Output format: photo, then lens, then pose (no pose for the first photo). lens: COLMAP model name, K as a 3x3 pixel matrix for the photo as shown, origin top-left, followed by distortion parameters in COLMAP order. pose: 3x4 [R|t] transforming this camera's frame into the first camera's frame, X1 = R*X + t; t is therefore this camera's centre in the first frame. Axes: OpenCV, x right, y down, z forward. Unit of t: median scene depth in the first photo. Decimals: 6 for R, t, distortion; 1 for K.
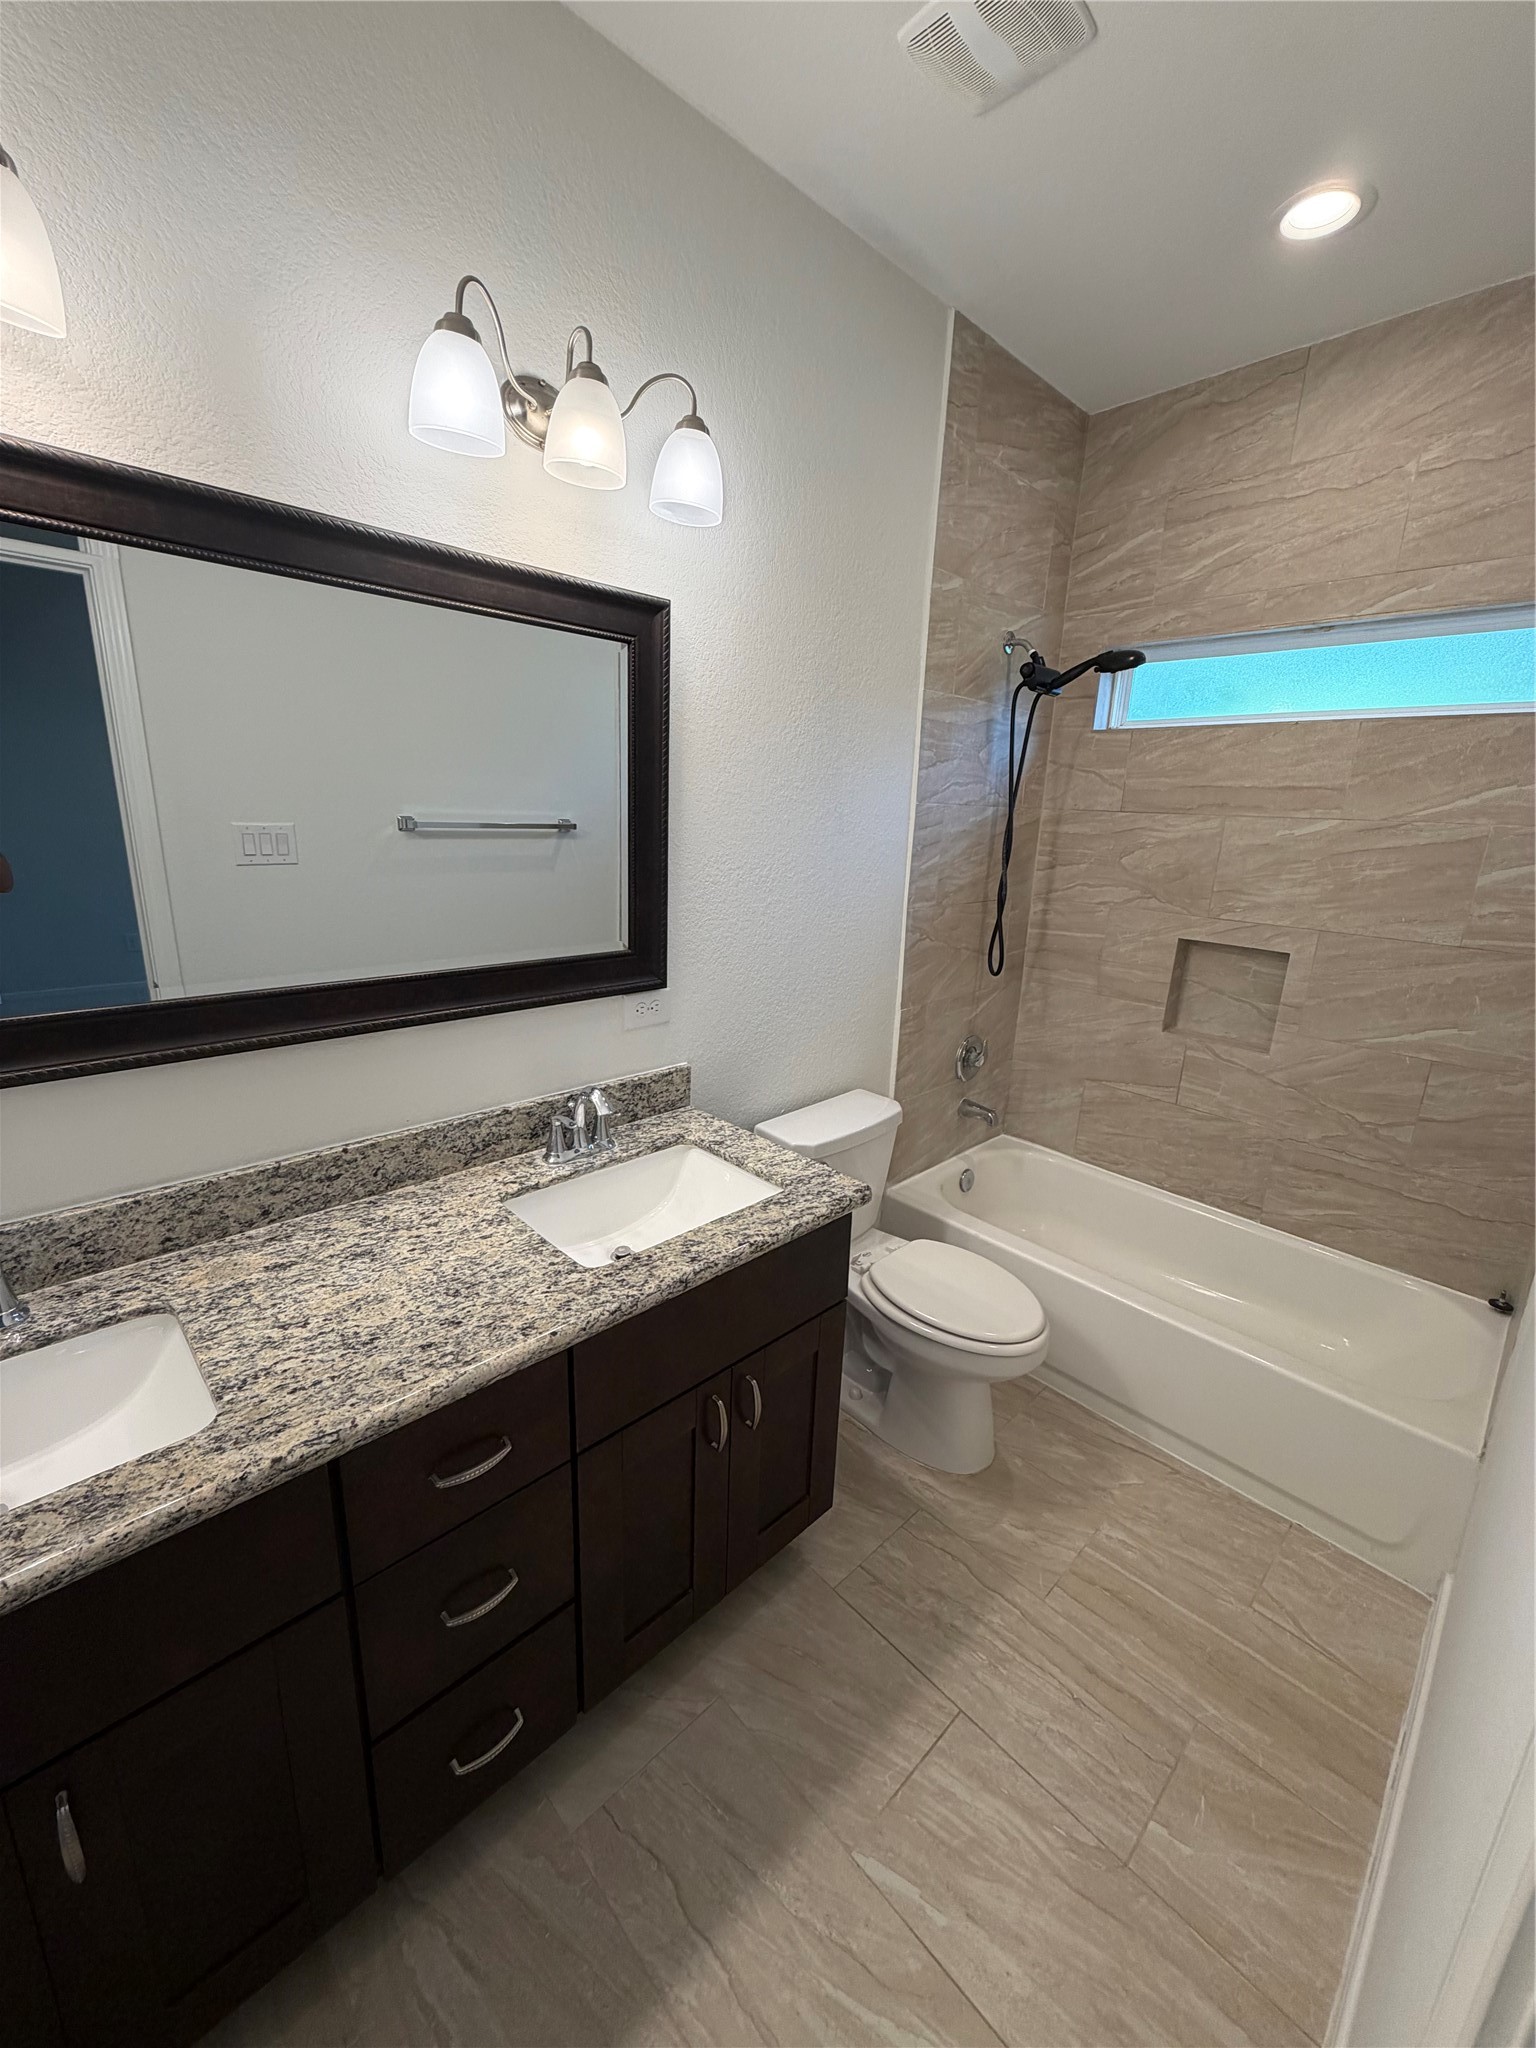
lens RADIAL K [[804.8, 0, 720.8], [0, 804.8, 1023.8], [0, 0, 1]] dist [-0.002866, -0.000110]
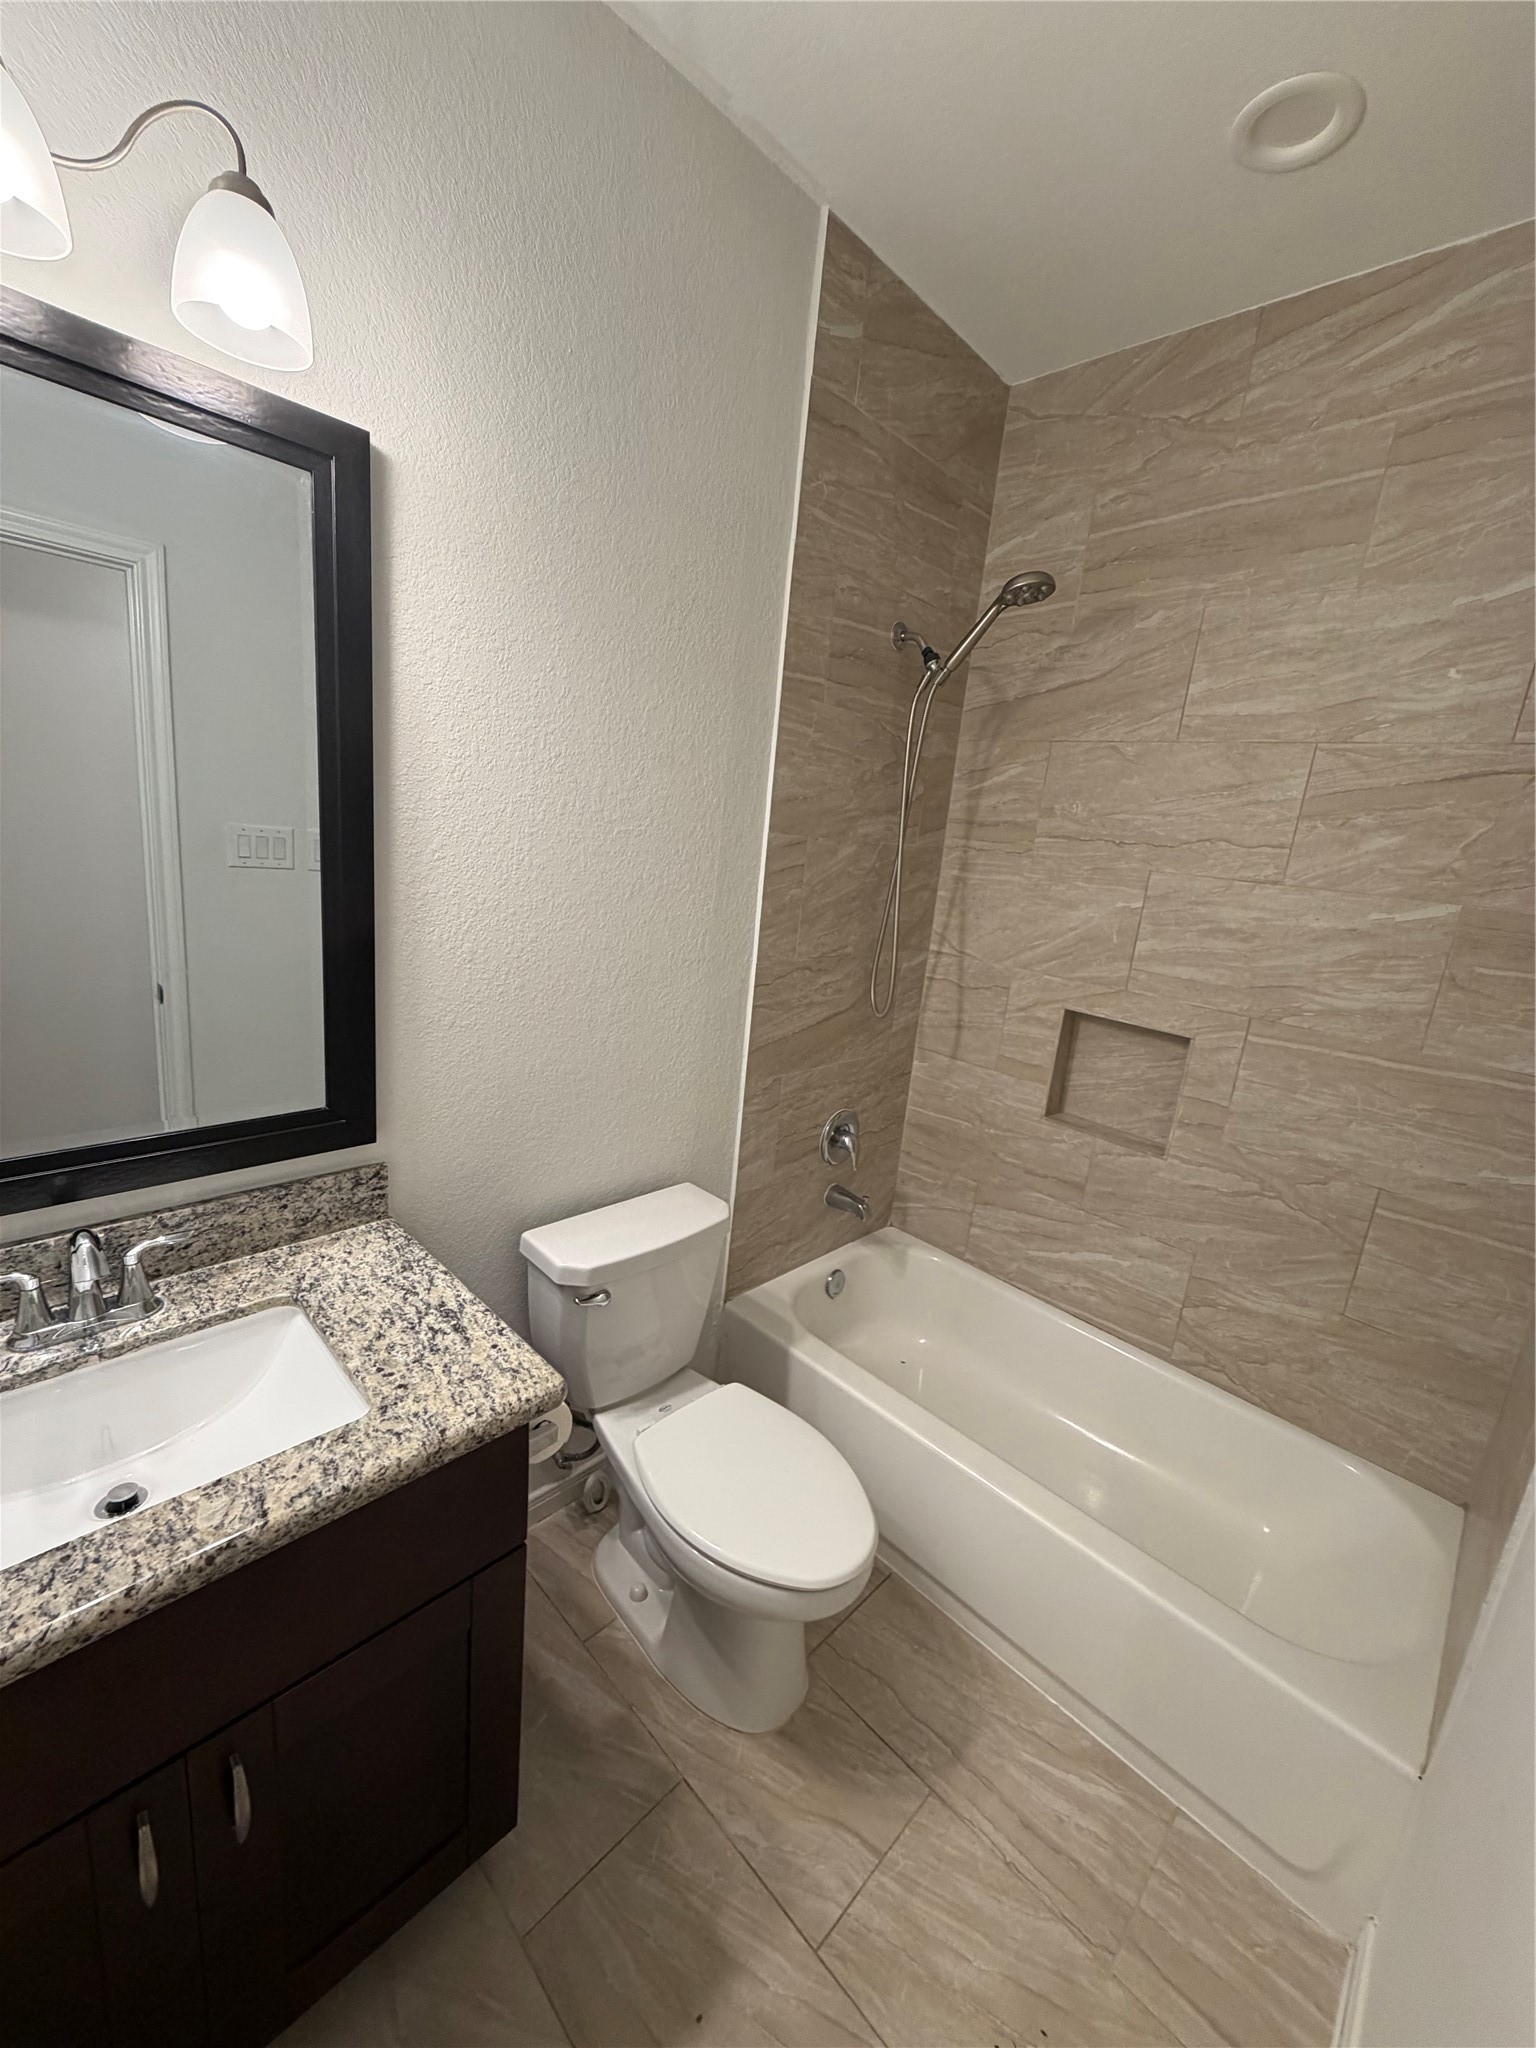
lens RADIAL K [[809.9, 0, 771.7], [0, 809.9, 1017.0], [0, 0, 1]] dist [0.000926, 0.000120]
pose [[0.998059, 0.030034, 0.054558, 0.216695], [-0.028238, 0.999043, -0.033399, -0.055232], [-0.055509, 0.031794, 0.997952, 0.219653]]
